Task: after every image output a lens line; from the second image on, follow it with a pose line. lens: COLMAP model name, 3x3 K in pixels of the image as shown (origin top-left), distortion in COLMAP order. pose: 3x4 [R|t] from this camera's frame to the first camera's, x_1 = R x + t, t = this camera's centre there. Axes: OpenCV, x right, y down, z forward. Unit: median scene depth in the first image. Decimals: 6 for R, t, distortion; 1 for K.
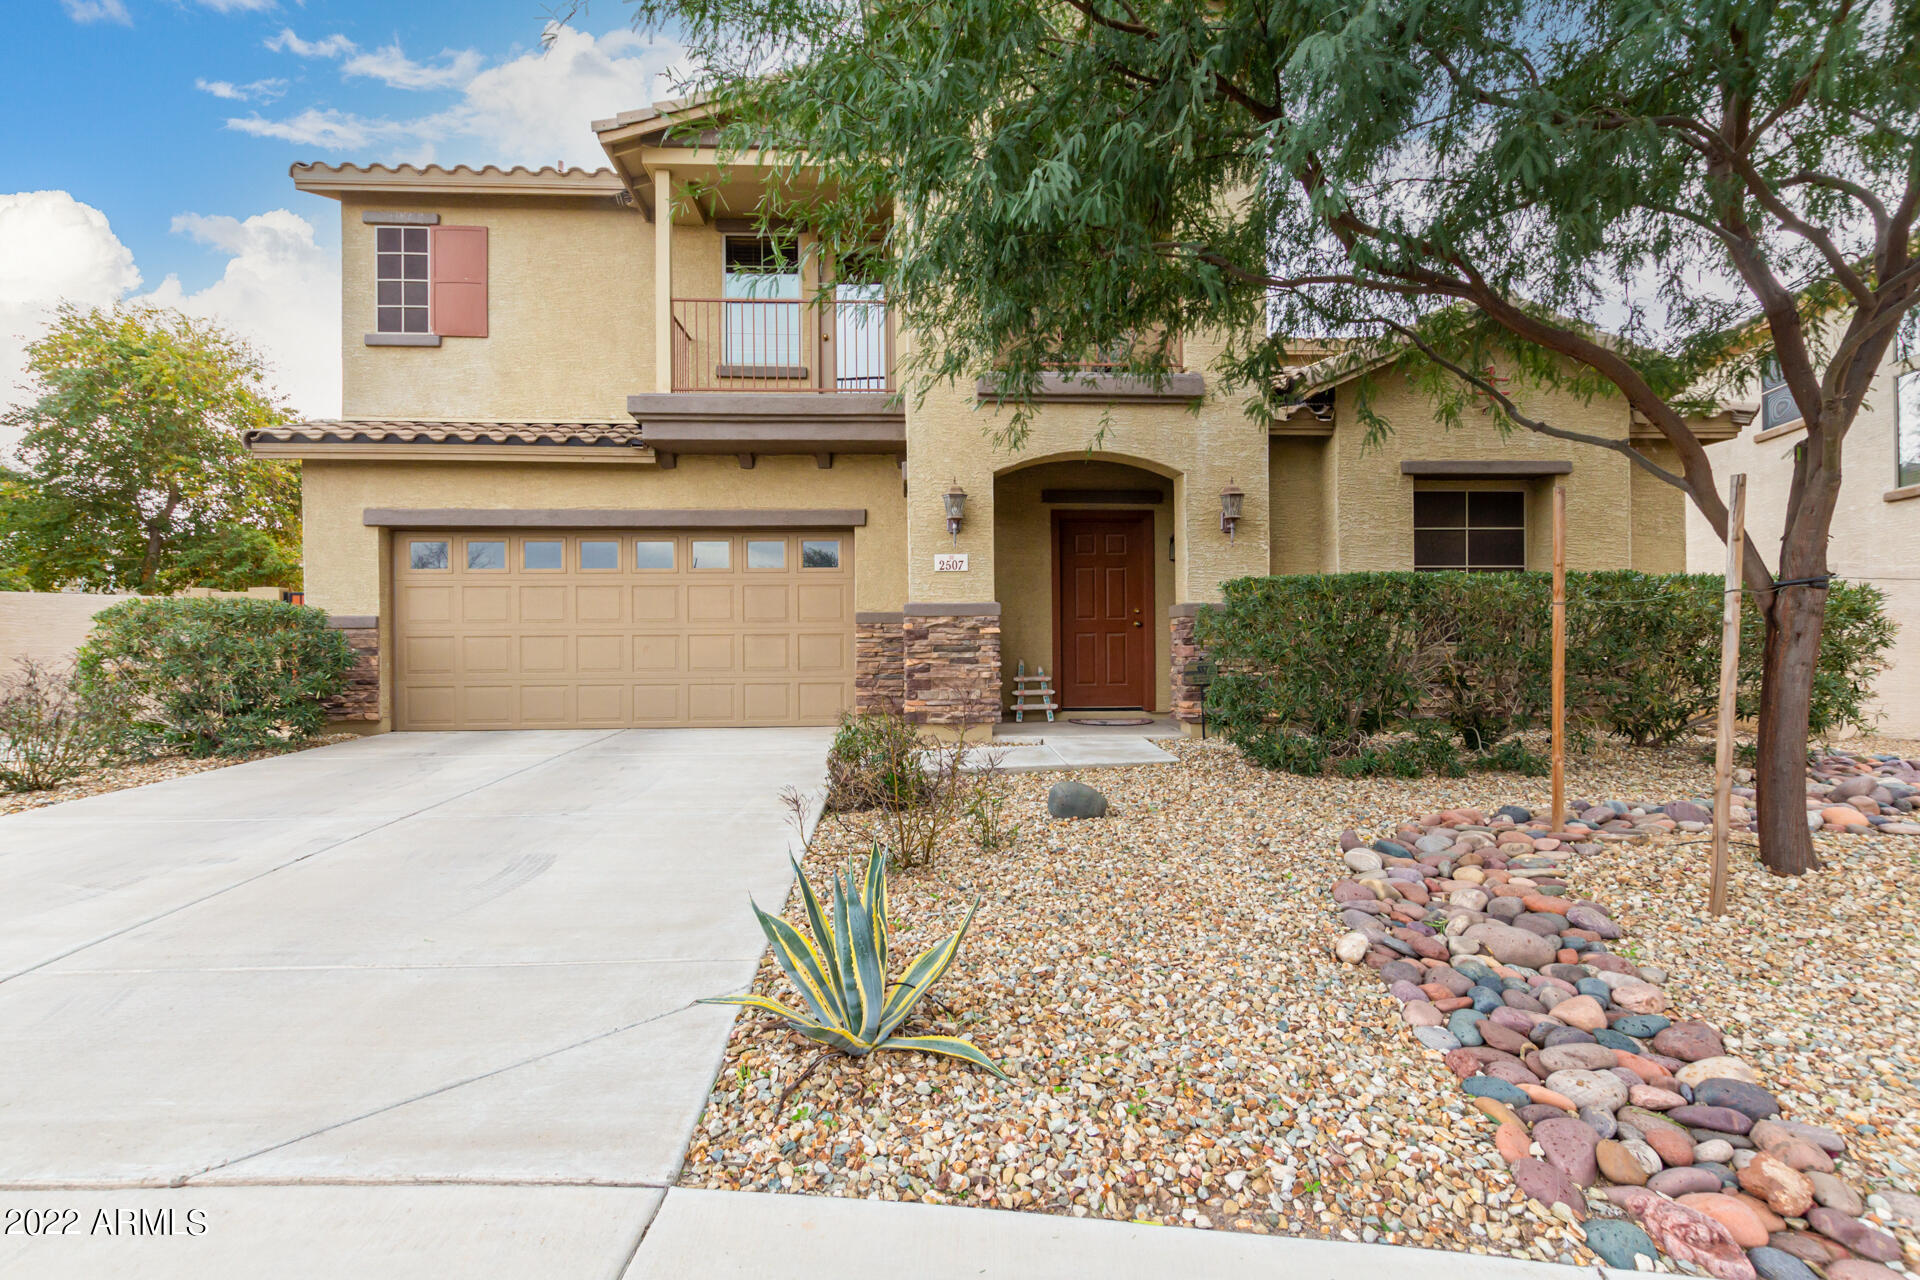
lens RADIAL K [[890.5, 0, 952.1], [0, 890.5, 633.4], [0, 0, 1]] dist [0.002967, -0.002474]
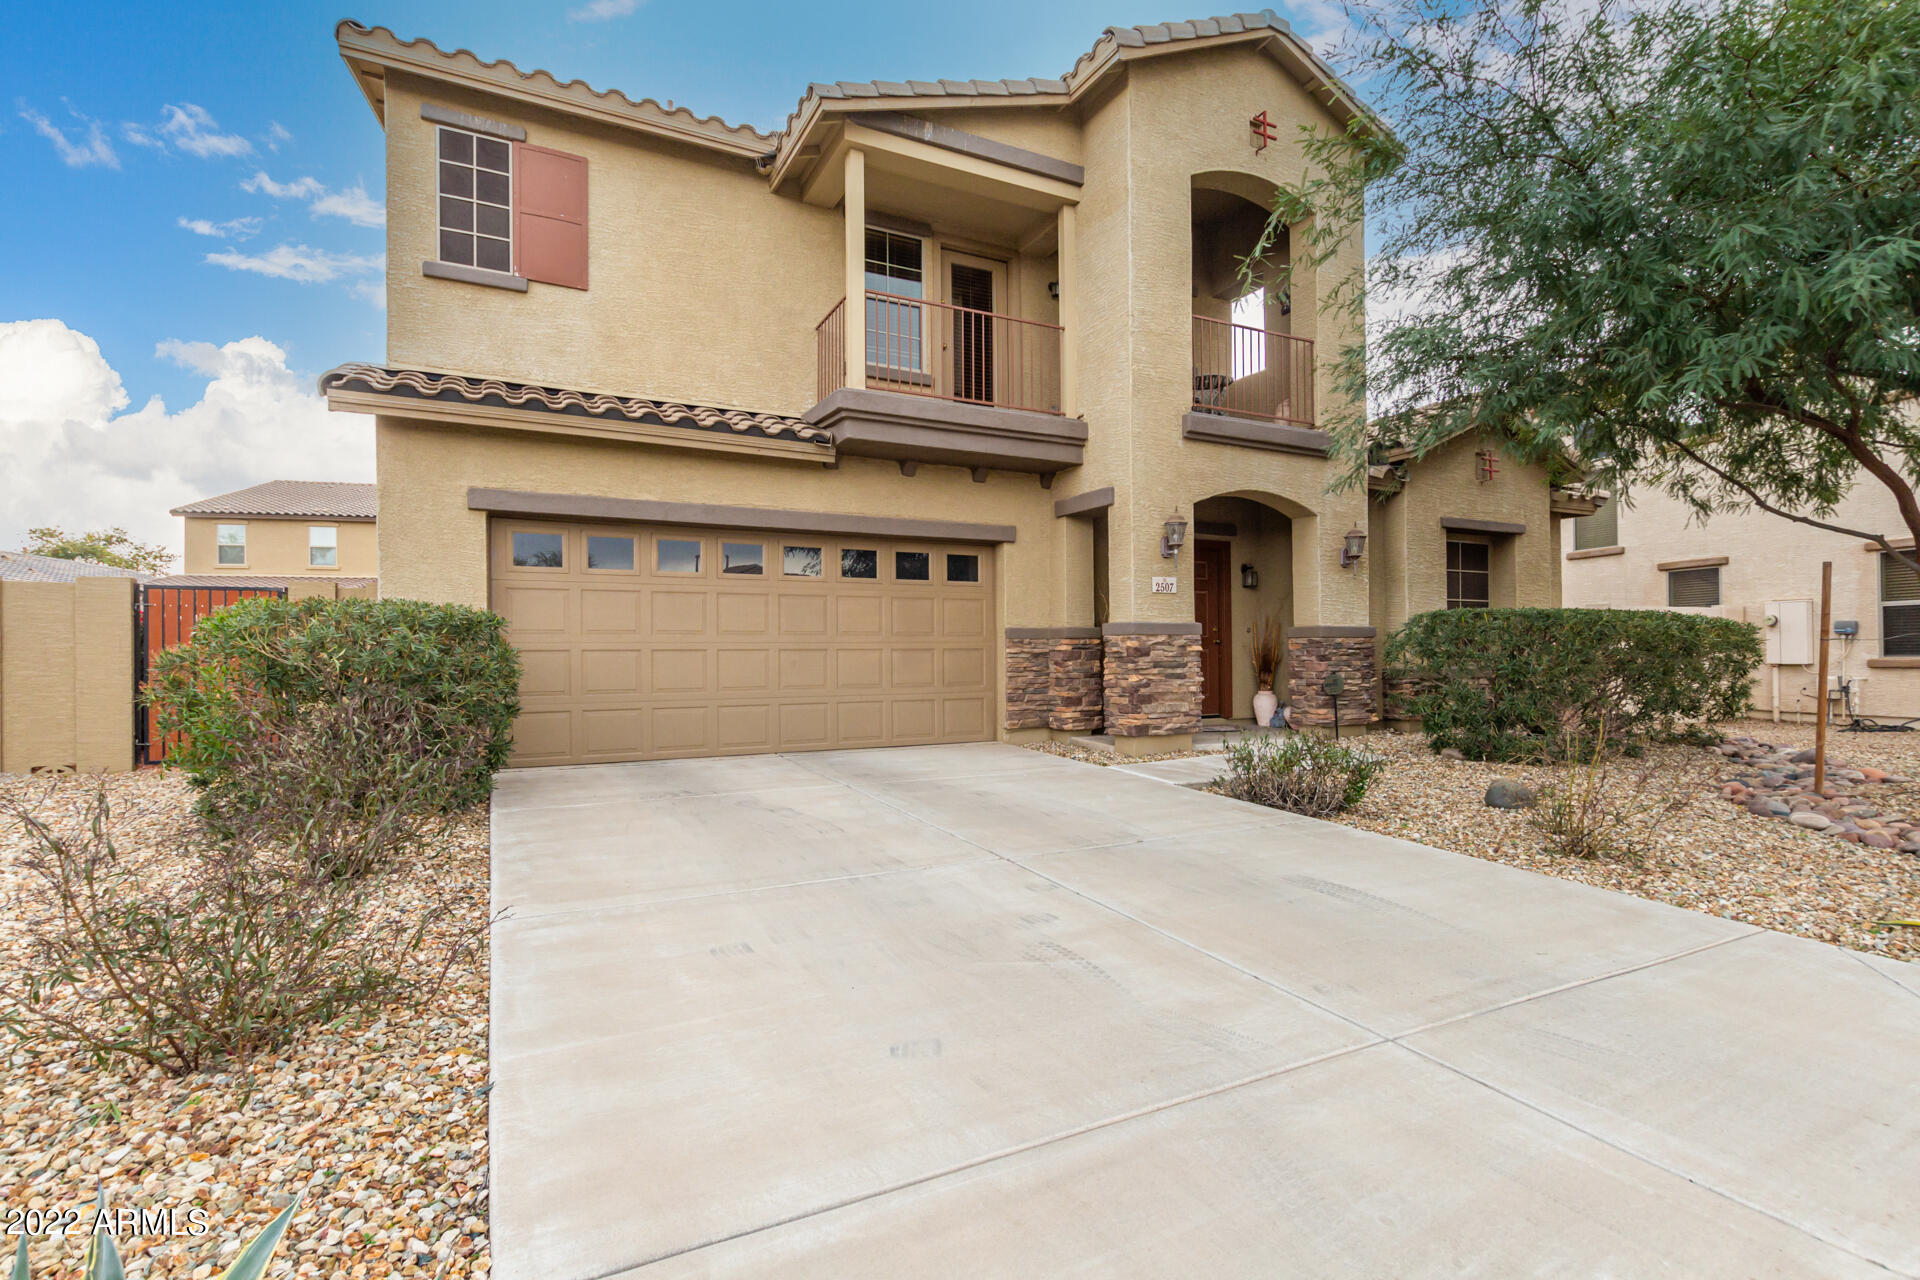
lens RADIAL K [[890.5, 0, 952.5], [0, 890.5, 633.4], [0, 0, 1]] dist [0.002967, -0.002474]
pose [[0.913603, 0.012013, 0.406430, -0.628310], [-0.009174, 0.999918, -0.008934, -0.008387], [-0.406504, 0.004433, 0.913638, 0.116816]]
